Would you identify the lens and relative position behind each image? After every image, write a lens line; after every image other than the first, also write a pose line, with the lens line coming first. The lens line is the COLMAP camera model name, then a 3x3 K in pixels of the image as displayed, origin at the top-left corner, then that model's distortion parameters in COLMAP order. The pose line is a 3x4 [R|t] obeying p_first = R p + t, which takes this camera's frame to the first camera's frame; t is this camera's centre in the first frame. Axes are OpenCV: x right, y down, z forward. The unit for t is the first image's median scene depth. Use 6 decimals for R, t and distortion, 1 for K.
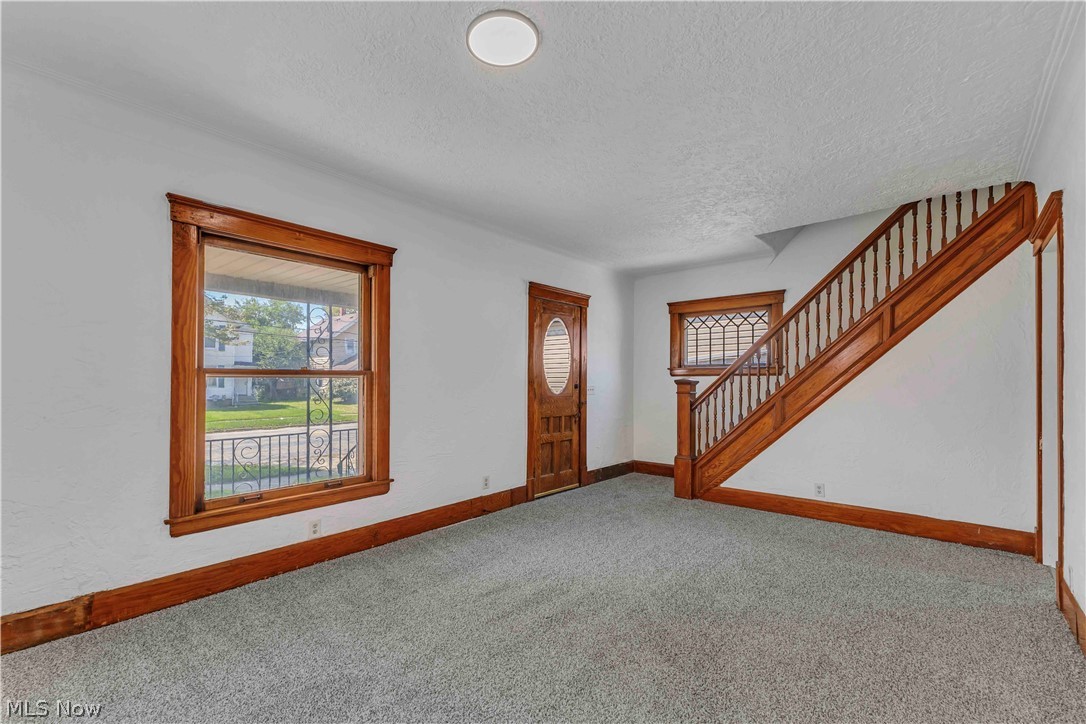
lens RADIAL K [[471.4, 0, 542.3], [0, 471.4, 379.7], [0, 0, 1]] dist [0.001294, 0.000234]
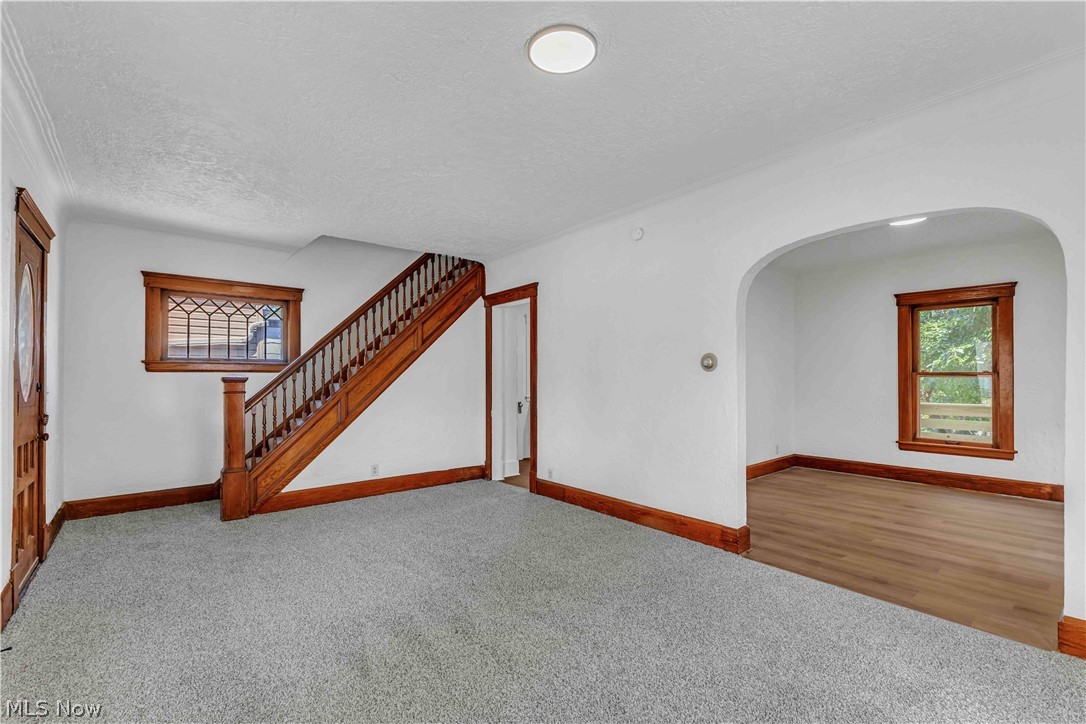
lens RADIAL K [[471.4, 0, 542.3], [0, 471.4, 379.7], [0, 0, 1]] dist [0.001294, 0.000234]
pose [[0.151118, -0.002031, 0.988514, -0.475353], [-0.003175, 0.999992, 0.002541, 0.001804], [-0.988511, -0.003523, 0.151111, 0.371736]]
